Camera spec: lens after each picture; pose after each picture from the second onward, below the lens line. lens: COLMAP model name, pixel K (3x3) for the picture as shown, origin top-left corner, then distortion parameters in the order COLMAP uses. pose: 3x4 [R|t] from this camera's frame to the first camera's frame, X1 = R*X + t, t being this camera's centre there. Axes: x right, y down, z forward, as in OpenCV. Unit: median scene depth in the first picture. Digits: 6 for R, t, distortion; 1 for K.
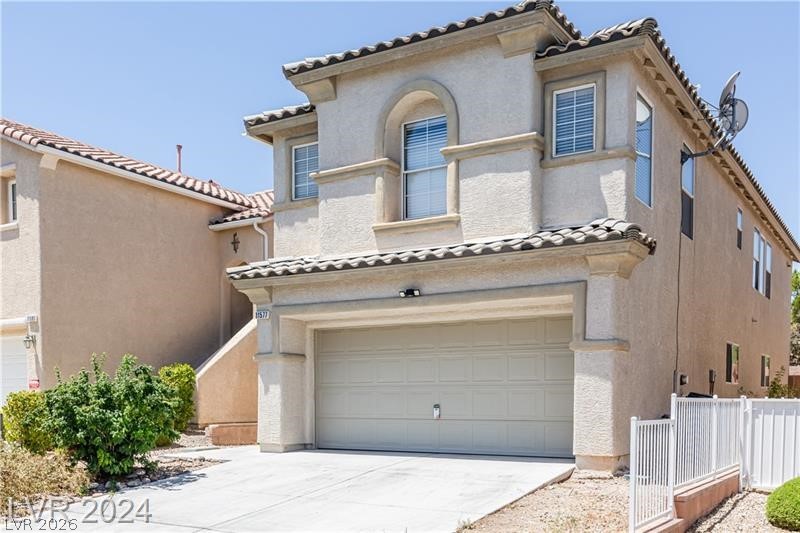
lens RADIAL K [[797.8, 0, 400.0], [0, 797.8, 266.5], [0, 0, 1]] dist [-0.008474, -0.001583]
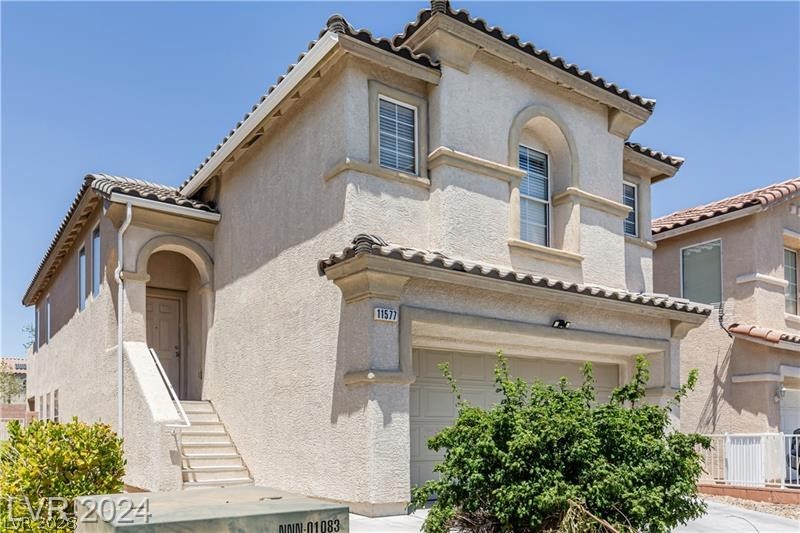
lens RADIAL K [[628.6, 0, 400.0], [0, 628.6, 266.5], [0, 0, 1]] dist [0.005129, 0.000751]
pose [[0.390406, 0.193026, 0.900180, -0.723901], [-0.191072, 0.973472, -0.125875, 0.093271], [-0.900597, -0.122857, 0.416931, 0.822630]]
